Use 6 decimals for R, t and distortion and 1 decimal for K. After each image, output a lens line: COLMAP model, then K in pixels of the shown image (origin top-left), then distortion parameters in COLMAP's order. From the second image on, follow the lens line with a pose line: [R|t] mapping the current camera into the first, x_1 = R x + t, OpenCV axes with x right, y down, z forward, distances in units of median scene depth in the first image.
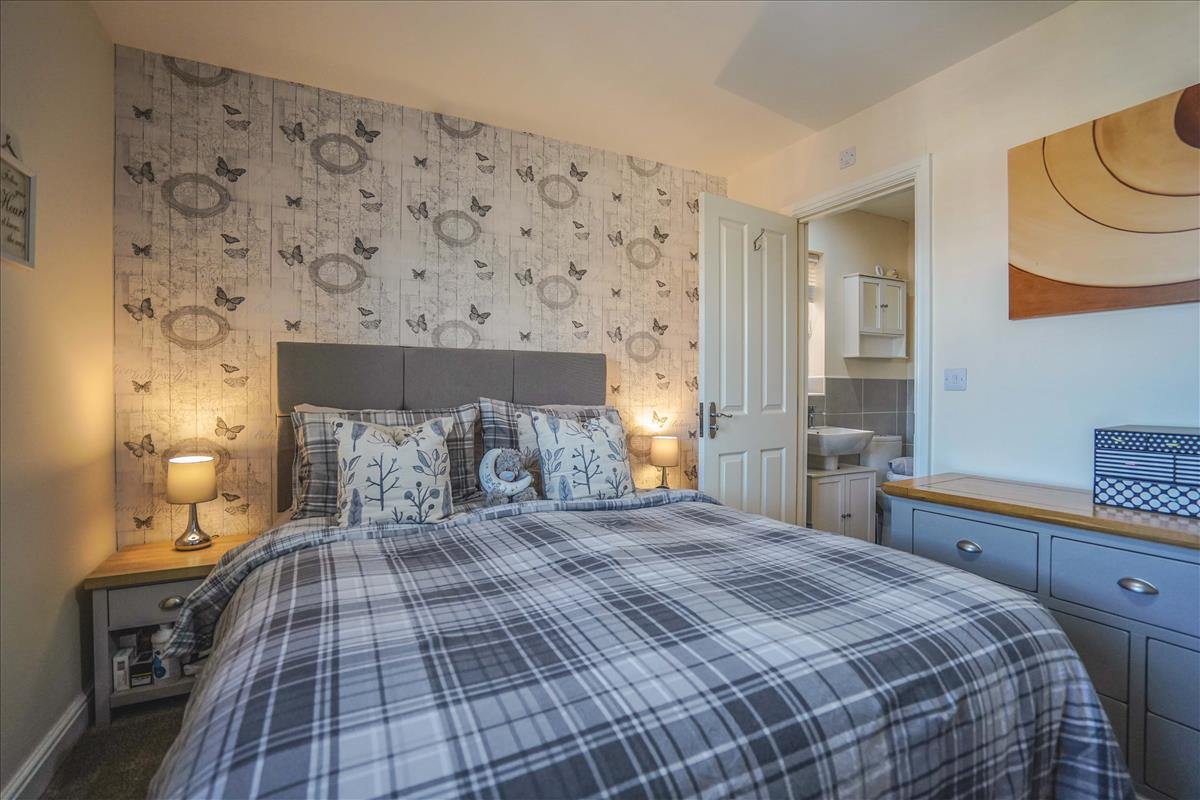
lens RADIAL K [[551.1, 0, 629.3], [0, 551.1, 393.8], [0, 0, 1]] dist [-0.059174, 0.021223]
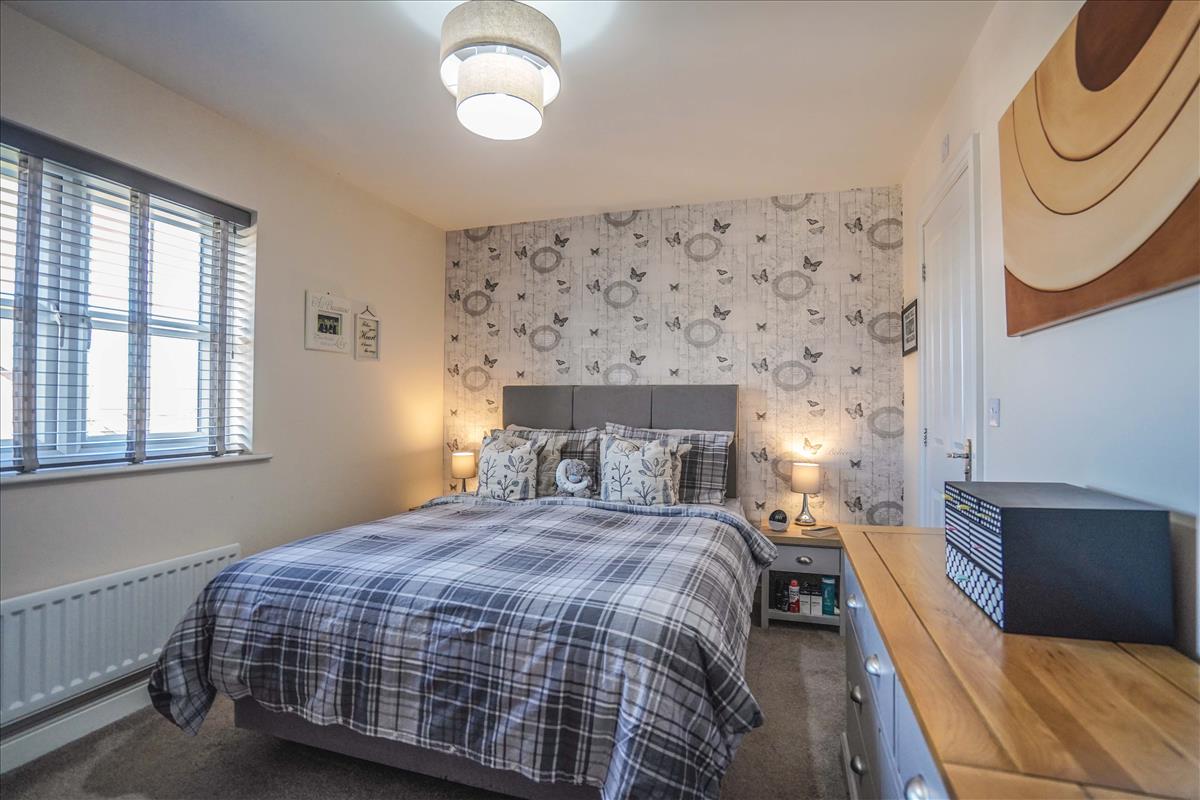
lens RADIAL K [[549.3, 0, 606.6], [0, 549.3, 400.0], [0, 0, 1]] dist [-0.059902, 0.021552]
pose [[0.704556, -0.006189, -0.709621, 0.700326], [-0.008138, 0.999826, -0.016799, -0.026417], [0.709601, 0.017611, 0.704383, 0.041840]]
